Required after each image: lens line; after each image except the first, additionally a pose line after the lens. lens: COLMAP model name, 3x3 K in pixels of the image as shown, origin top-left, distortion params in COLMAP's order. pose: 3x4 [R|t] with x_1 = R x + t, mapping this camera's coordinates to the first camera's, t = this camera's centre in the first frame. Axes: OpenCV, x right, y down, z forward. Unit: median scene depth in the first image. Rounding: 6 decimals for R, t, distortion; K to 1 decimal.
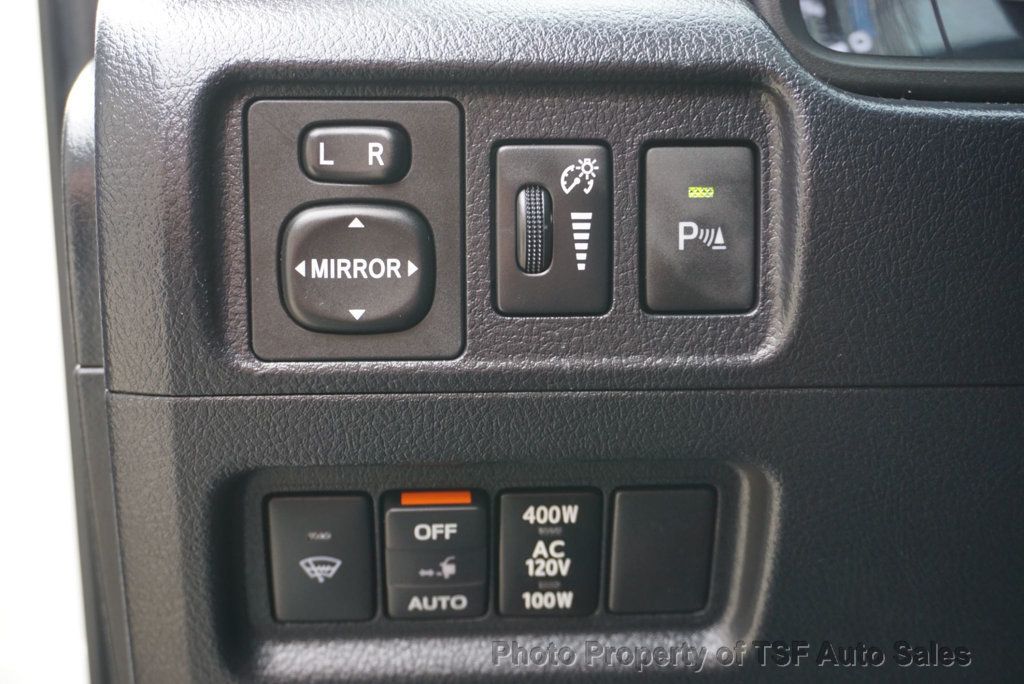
lens RADIAL K [[1246.6, 0, 509.3], [0, 1246.6, 341.6], [0, 0, 1]] dist [0.030069, 0.000000]
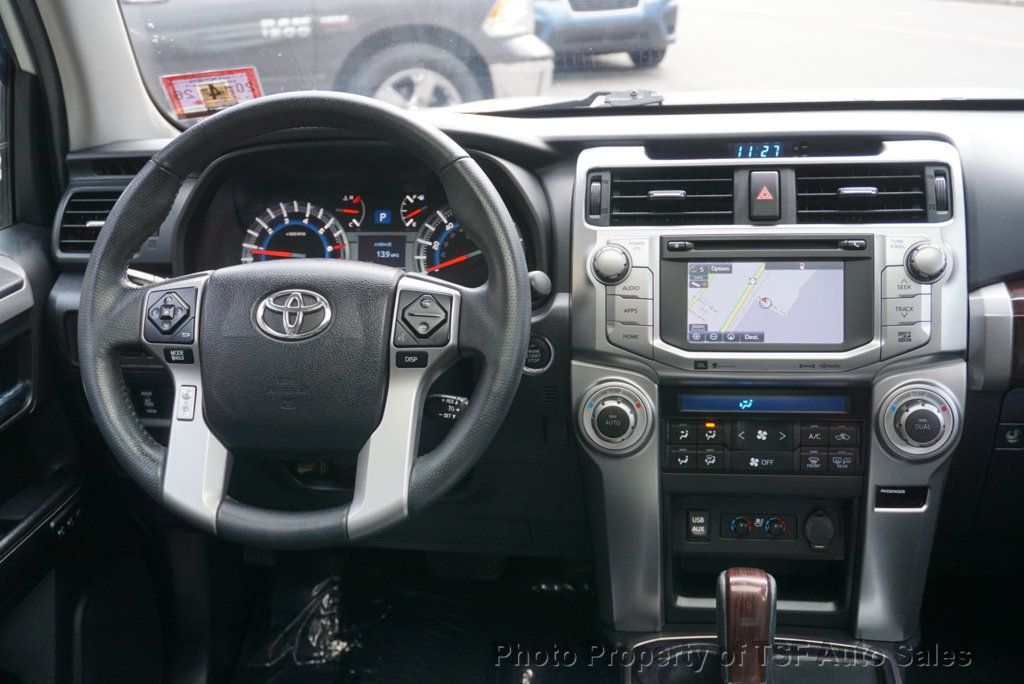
lens RADIAL K [[1246.6, 0, 504.7], [0, 1246.6, 339.8], [0, 0, 1]] dist [0.030069, 0.000000]
pose [[0.967243, 0.042096, -0.250339, 2.796045], [-0.003646, 0.988357, 0.152111, -0.874446], [0.253827, -0.146216, 0.956134, -3.503696]]
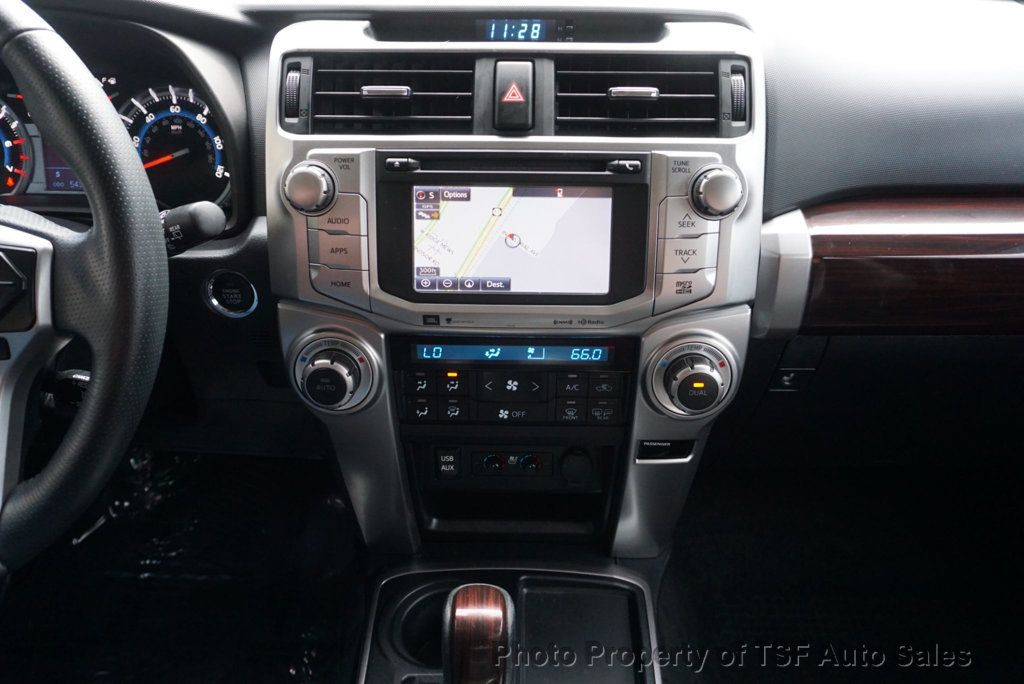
lens RADIAL K [[771.8, 0, 504.1], [0, 771.8, 327.2], [0, 0, 1]] dist [-0.009648, -0.006045]
pose [[0.991009, 0.073860, -0.111562, 2.807899], [-0.026837, 0.926606, 0.375074, -0.909079], [0.131077, -0.368708, 0.920257, -1.011134]]
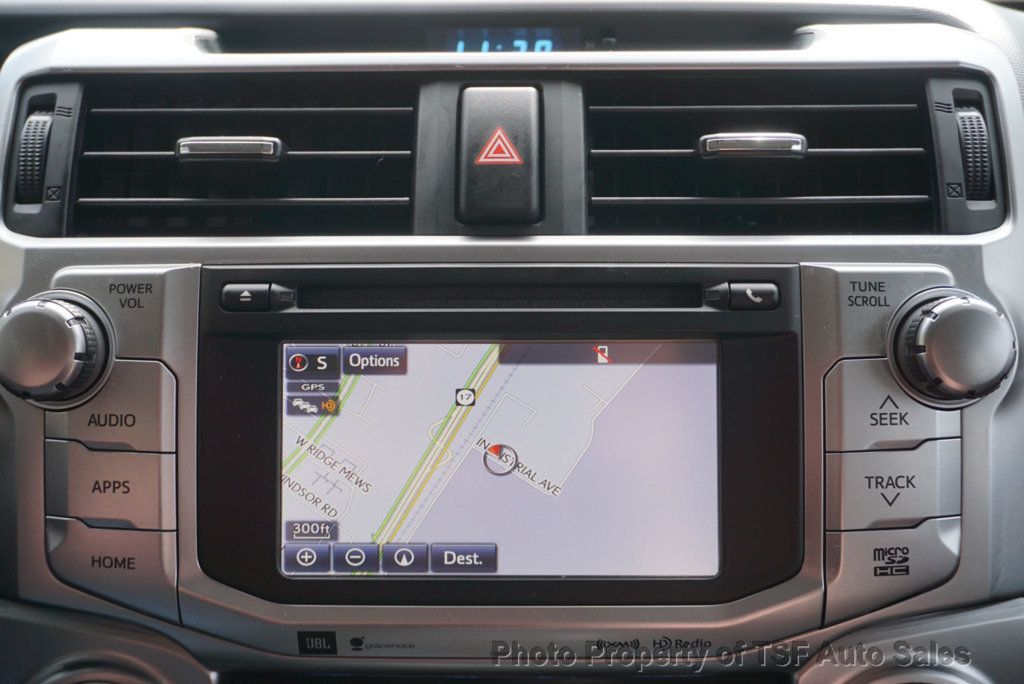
lens RADIAL K [[1151.4, 0, 503.9], [0, 1151.4, 342.8], [0, 0, 1]] dist [0.016394, 0.000000]
pose [[0.992275, 0.038035, -0.118081, 2.742542], [-0.017923, 0.985806, 0.166926, -0.711822], [0.122754, -0.163520, 0.978873, -0.327150]]
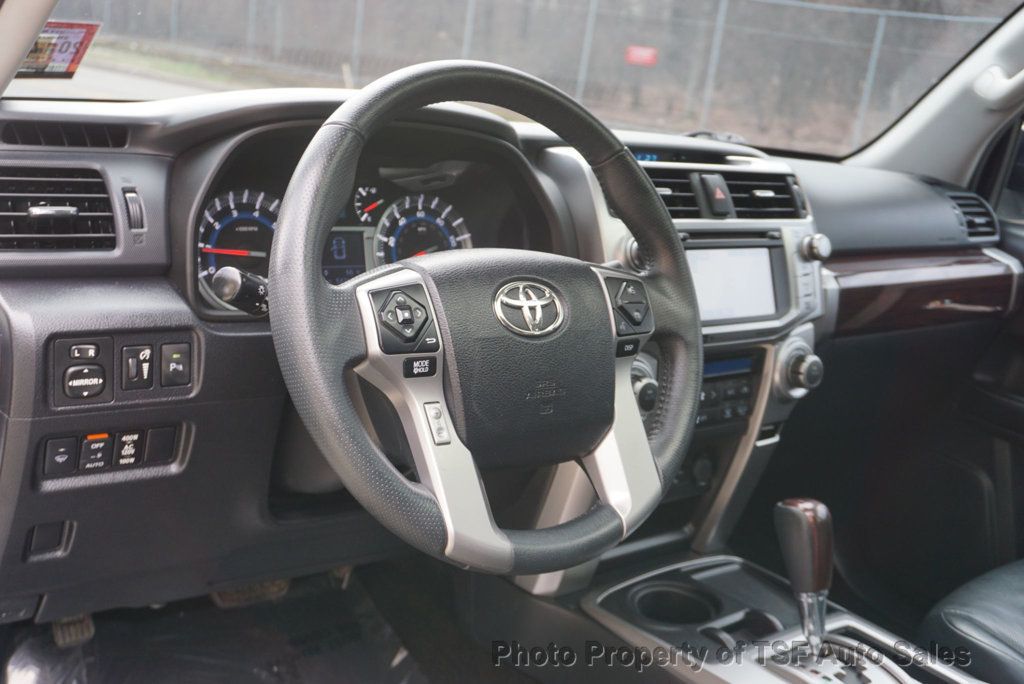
lens RADIAL K [[1064.9, 0, 512.3], [0, 1064.9, 340.6], [0, 0, 1]] dist [0.022843, 0.000000]
pose [[0.843093, -0.035356, 0.536605, -0.747608], [-0.039158, 0.991152, 0.126828, -0.629555], [-0.536341, -0.127940, 0.834248, -2.334408]]
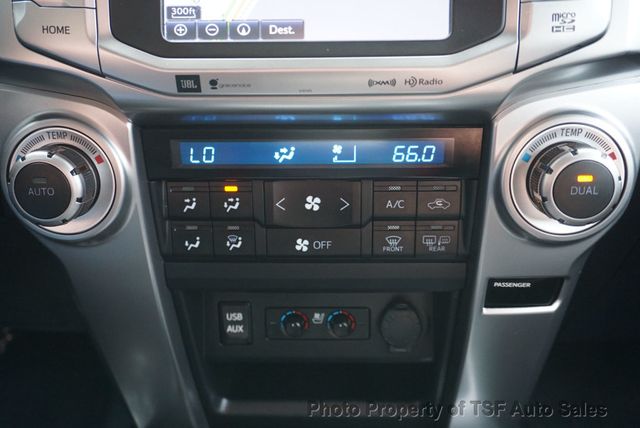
lens RADIAL K [[621.3, 0, 313.5], [0, 621.3, 199.6], [0, 0, 1]] dist [0.000819, 0.000000]
pose [[0.989160, 0.051801, -0.137403, 2.773387], [-0.011227, 0.959651, 0.280969, -0.223163], [0.146413, -0.276380, 0.949830, -0.180728]]
